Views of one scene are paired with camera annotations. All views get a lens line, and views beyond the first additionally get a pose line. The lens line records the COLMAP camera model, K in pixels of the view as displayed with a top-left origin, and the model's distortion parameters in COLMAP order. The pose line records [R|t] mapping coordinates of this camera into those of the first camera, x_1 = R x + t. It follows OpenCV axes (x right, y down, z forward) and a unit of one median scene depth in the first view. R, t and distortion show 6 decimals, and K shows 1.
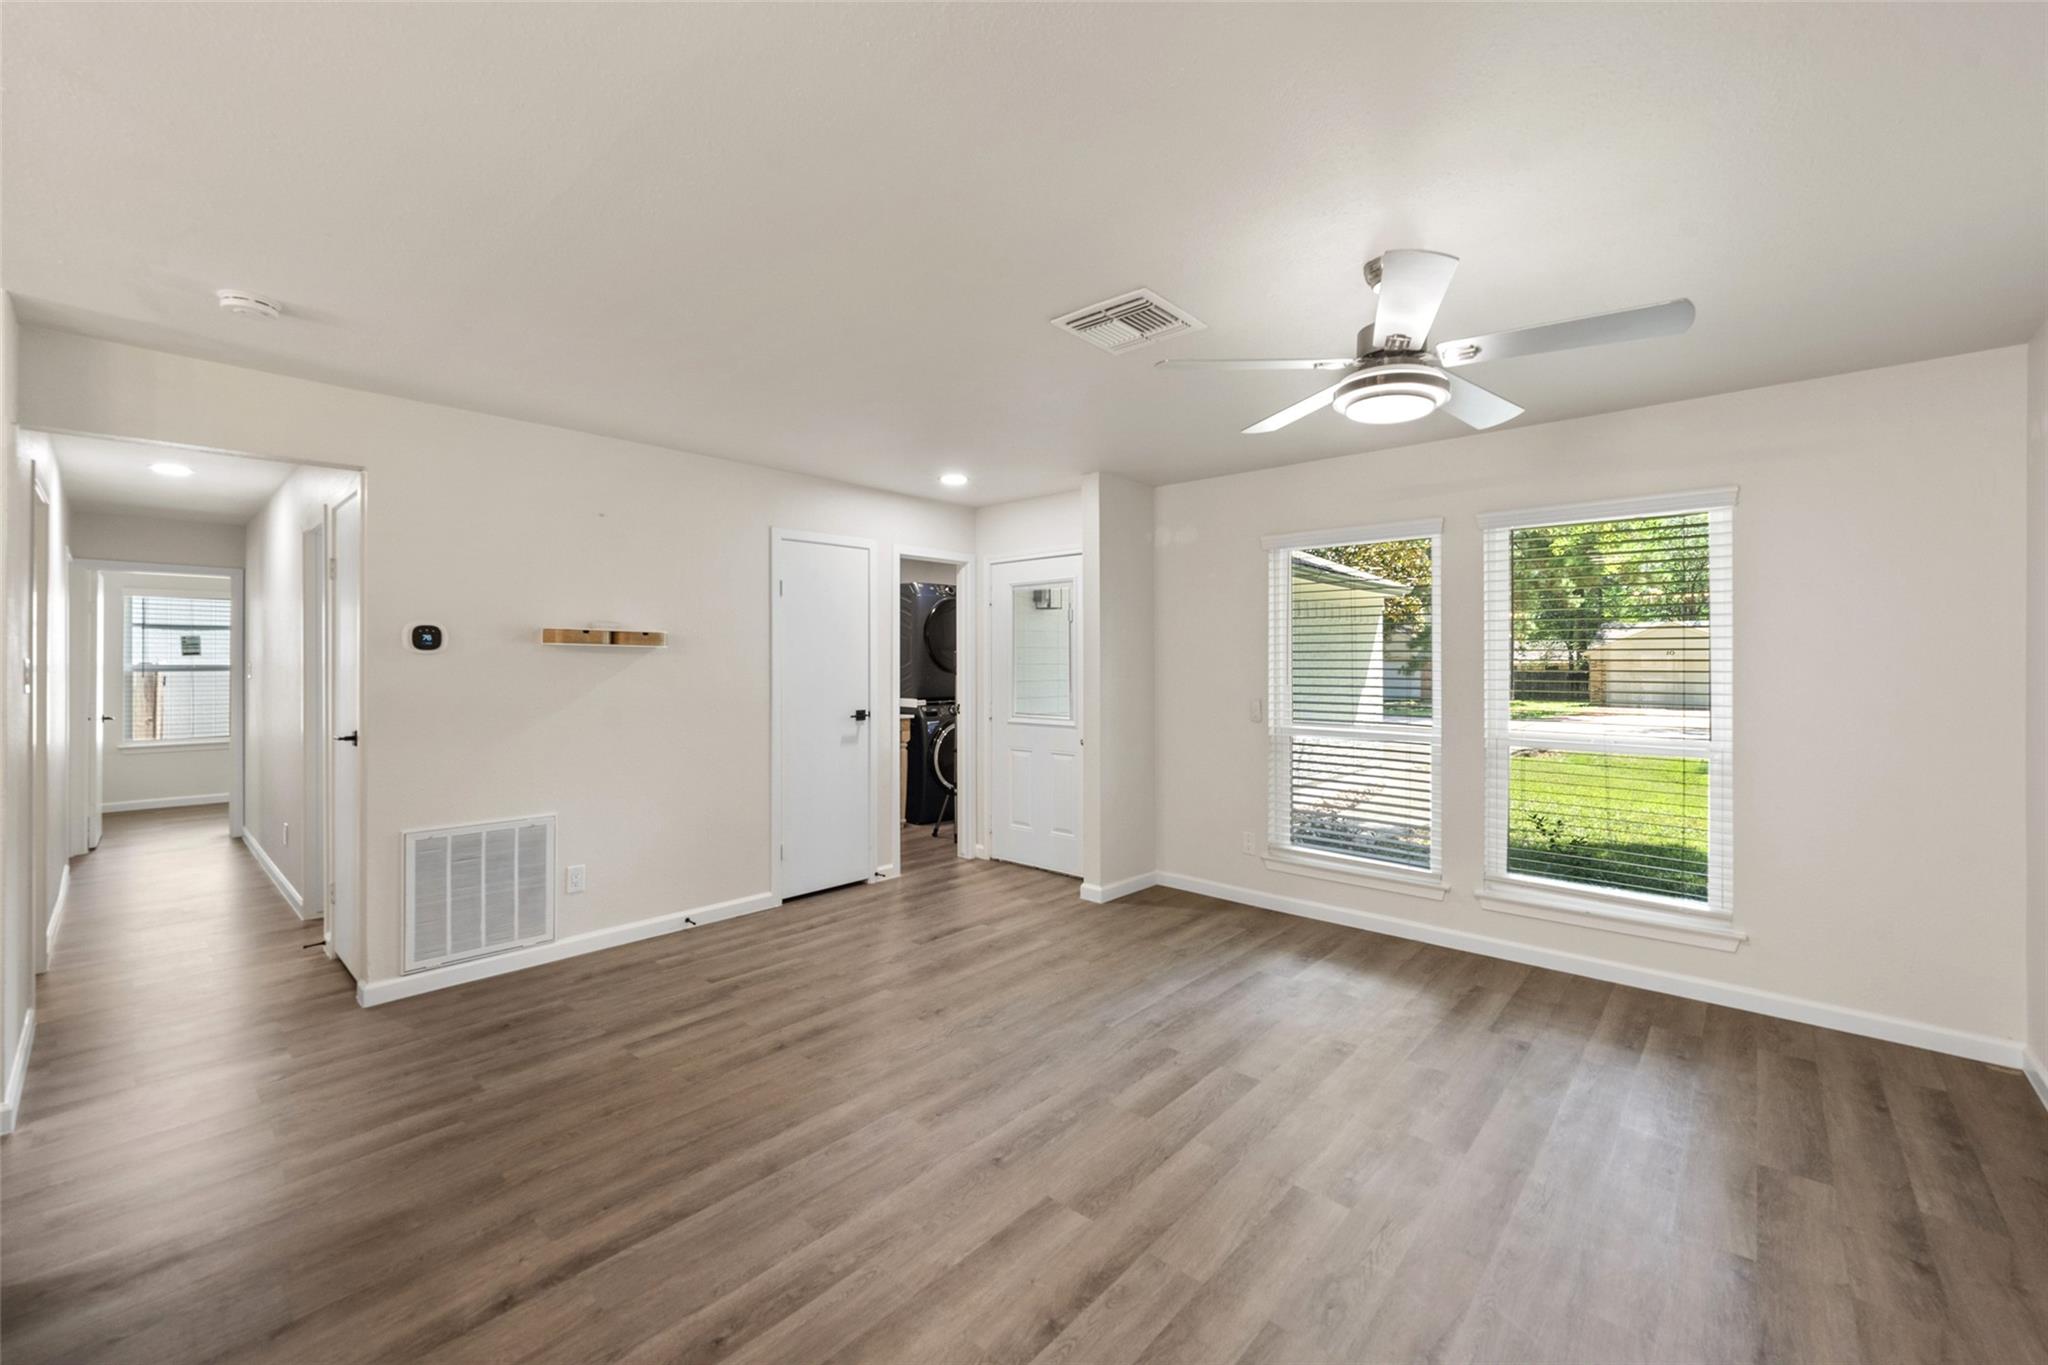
lens RADIAL K [[828.8, 0, 1015.8], [0, 828.8, 662.8], [0, 0, 1]] dist [-0.000540, -0.000251]
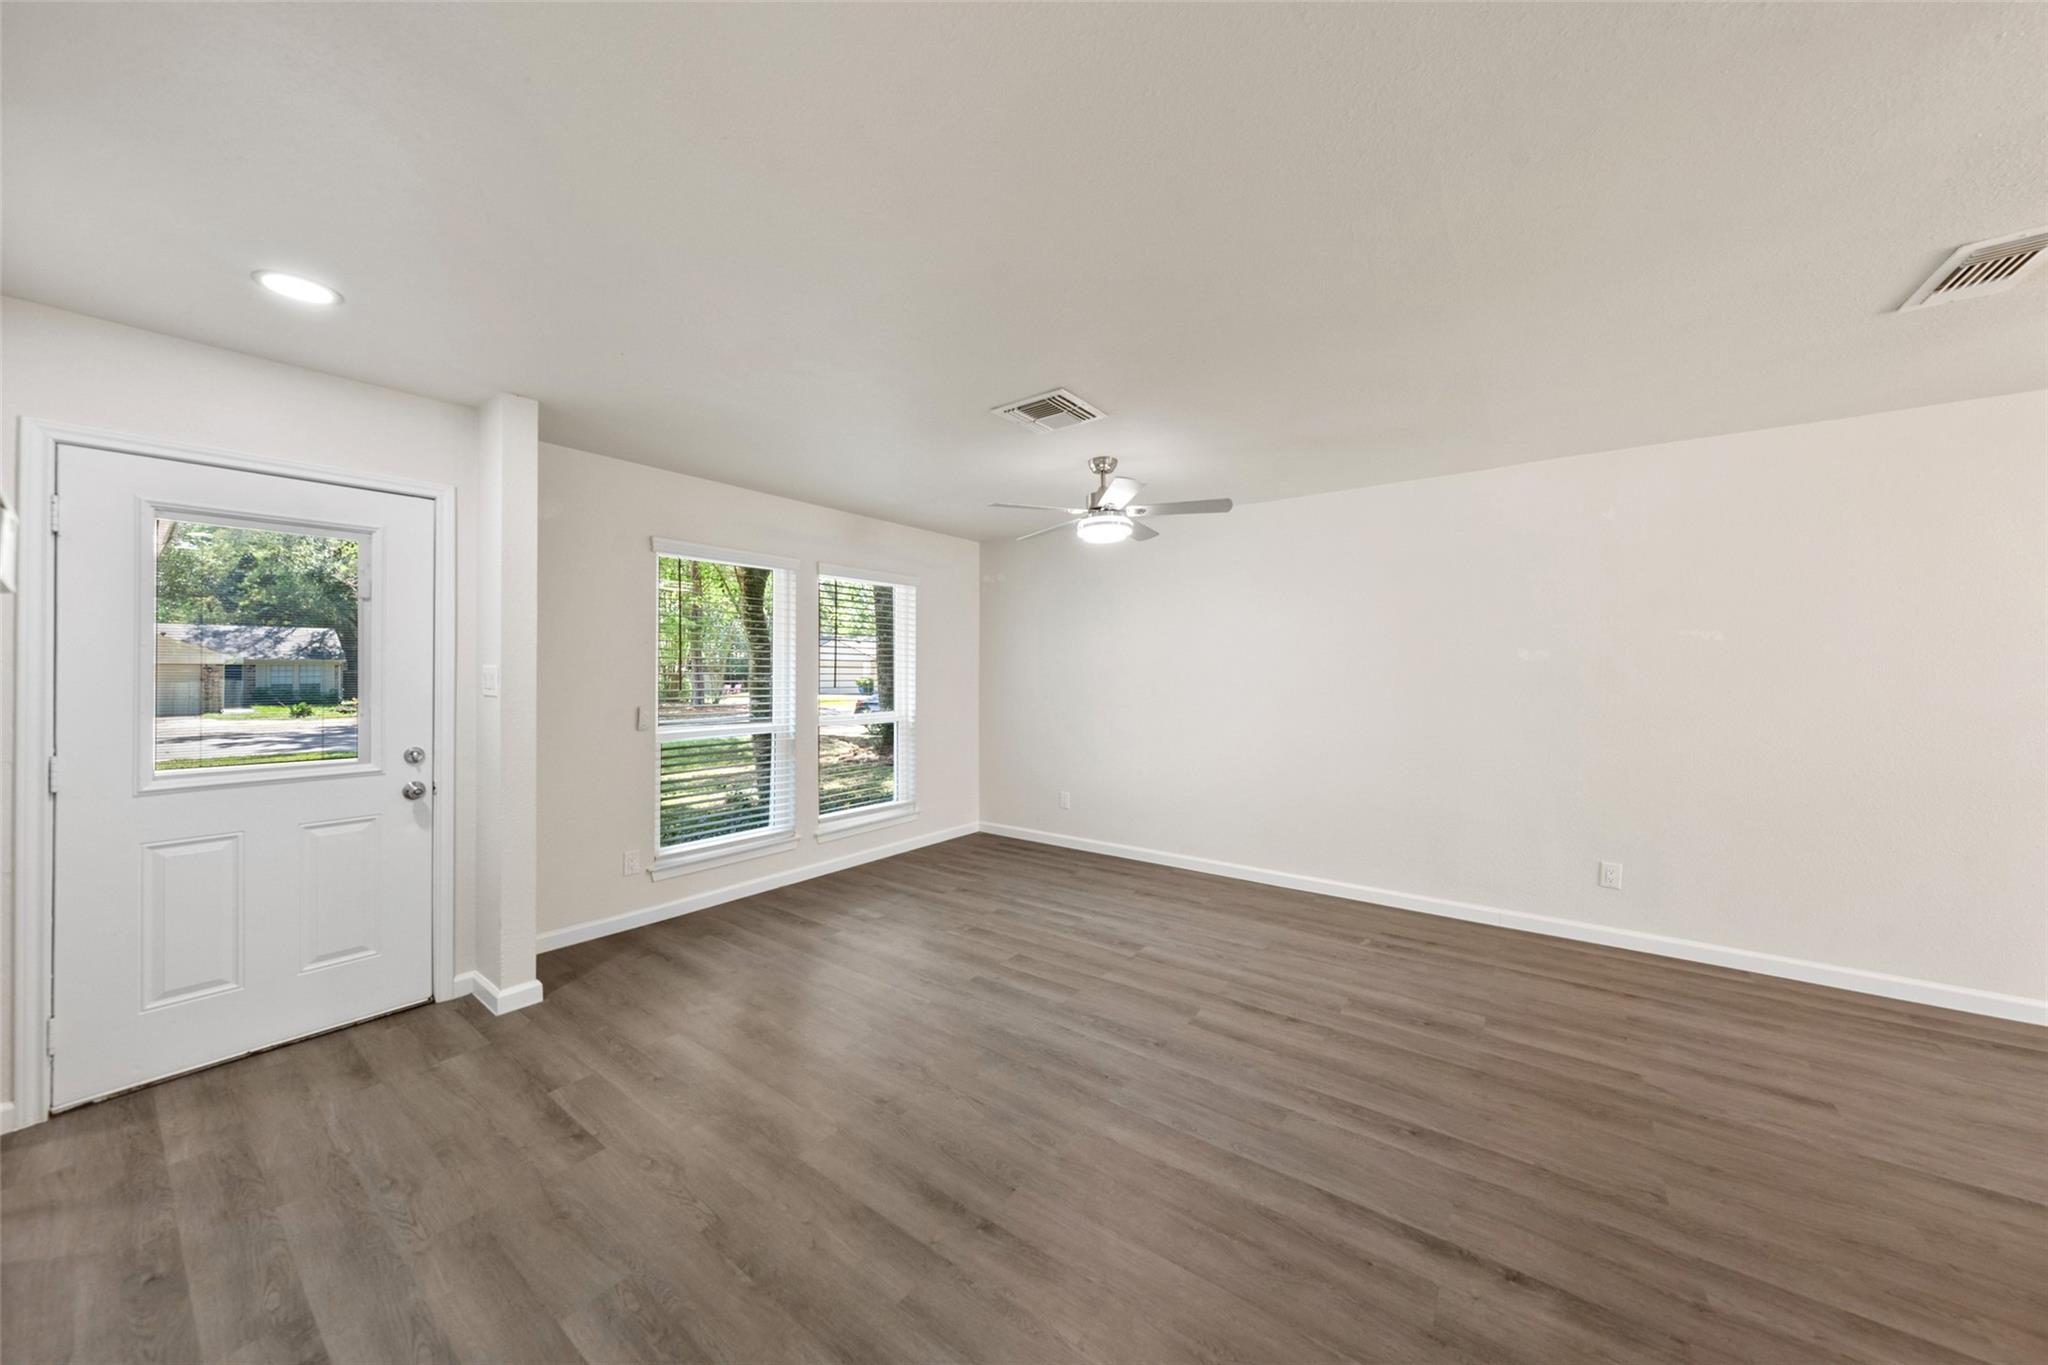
lens RADIAL K [[704.7, 0, 1019.2], [0, 704.7, 664.6], [0, 0, 1]] dist [-0.003554, 0.000918]
pose [[-0.100199, 0.007483, 0.994939, -0.700810], [-0.004518, 0.999958, -0.007976, 0.001612], [-0.994957, -0.005295, -0.100161, 0.832586]]
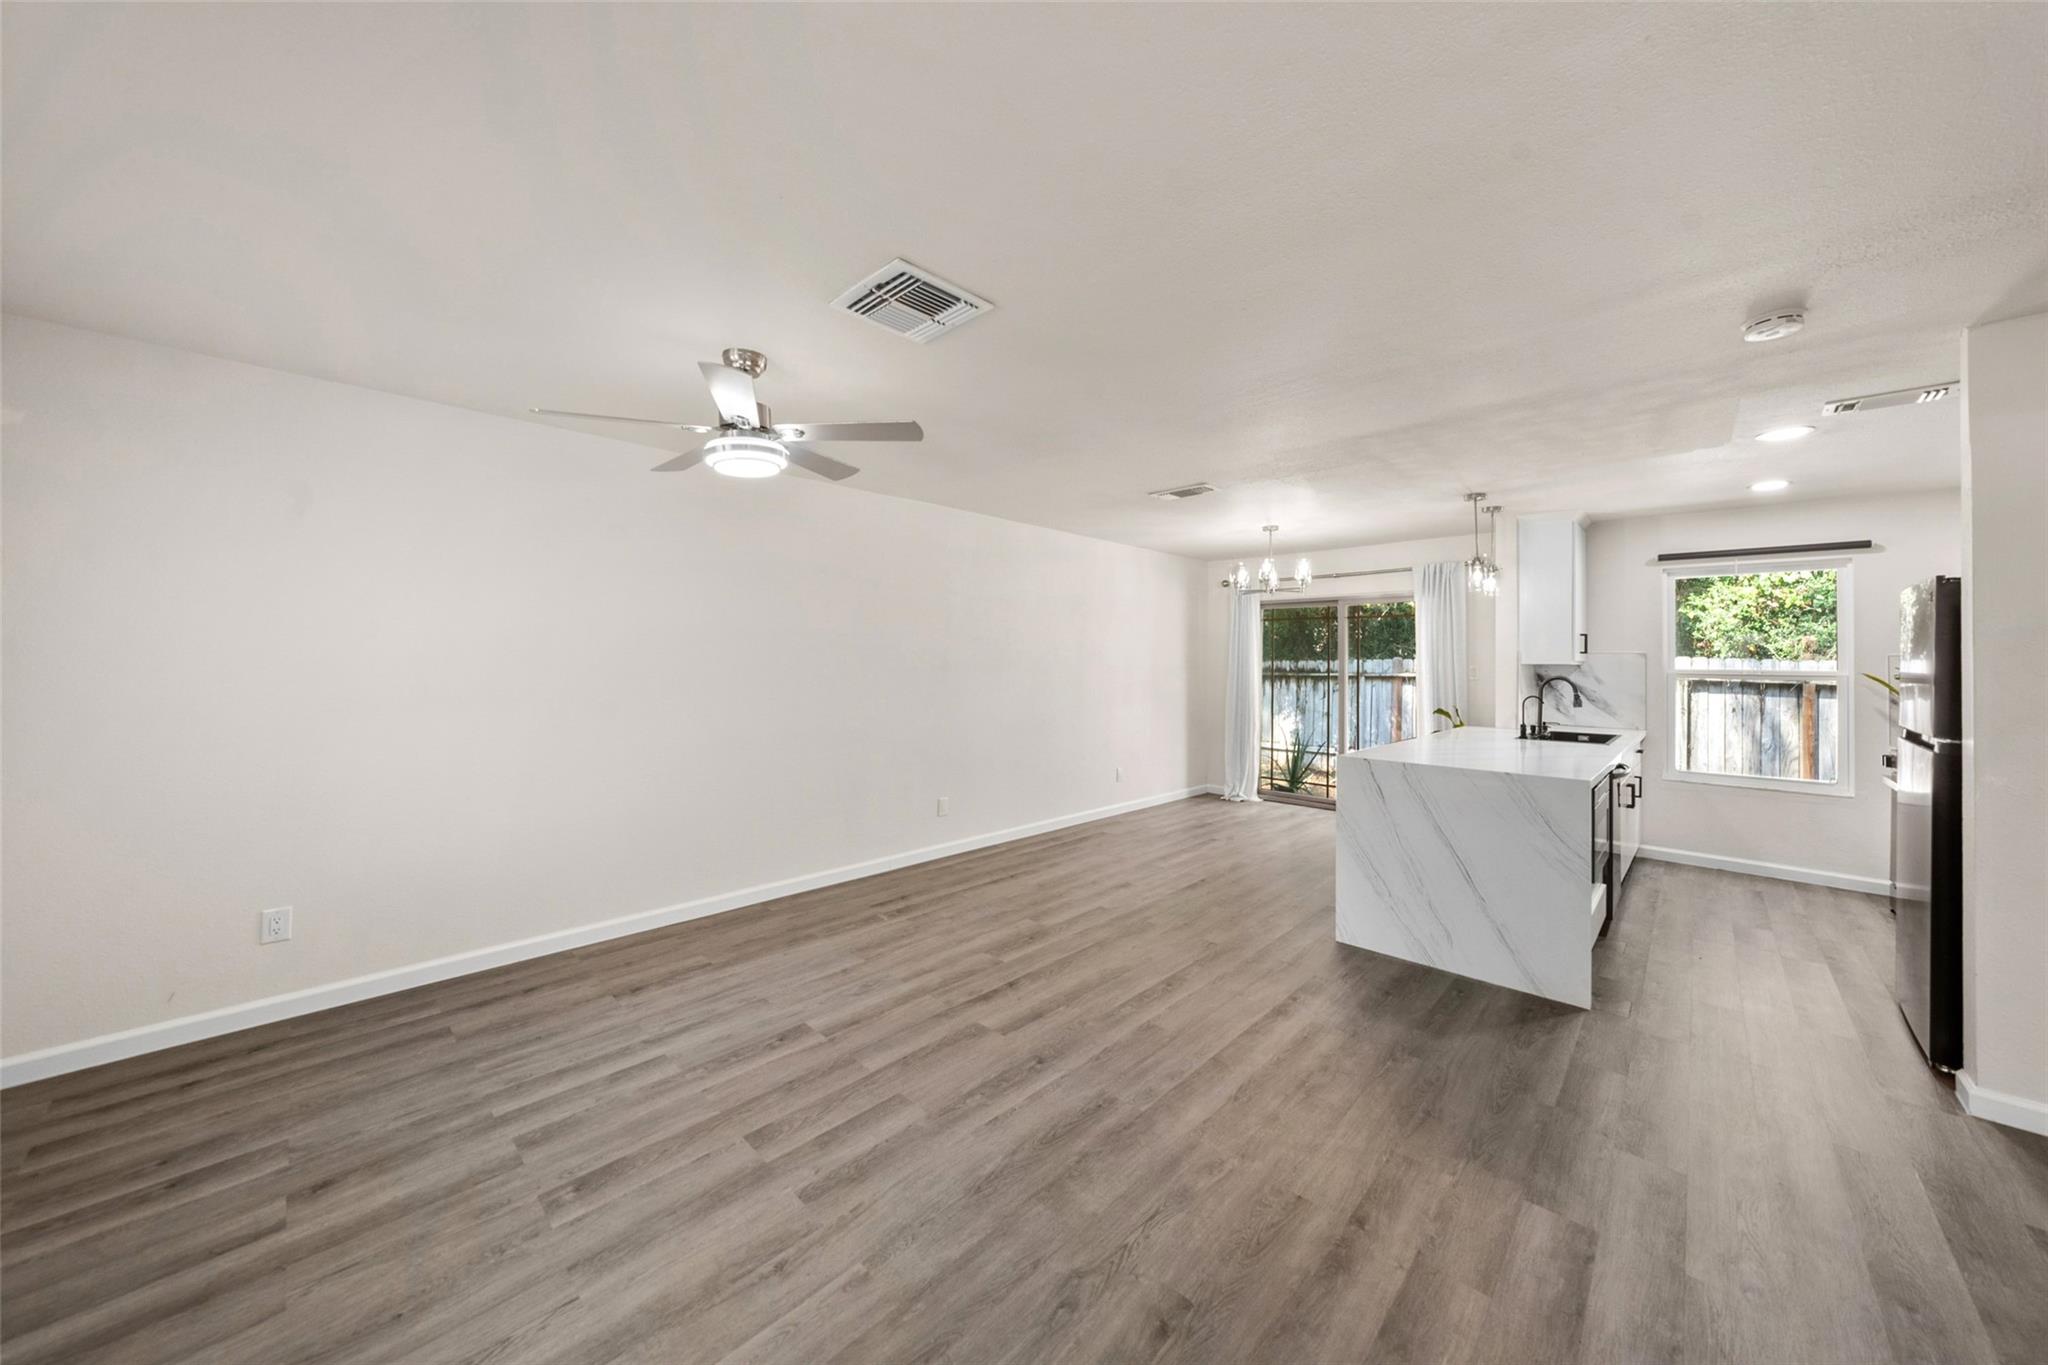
lens RADIAL K [[704.7, 0, 1021.6], [0, 704.7, 656.4], [0, 0, 1]] dist [-0.003554, 0.000918]
pose [[-0.999561, -0.009407, 0.028083, -0.011459], [-0.009704, 0.999898, -0.010466, 0.000579], [-0.027982, -0.010734, -0.999551, 1.287266]]
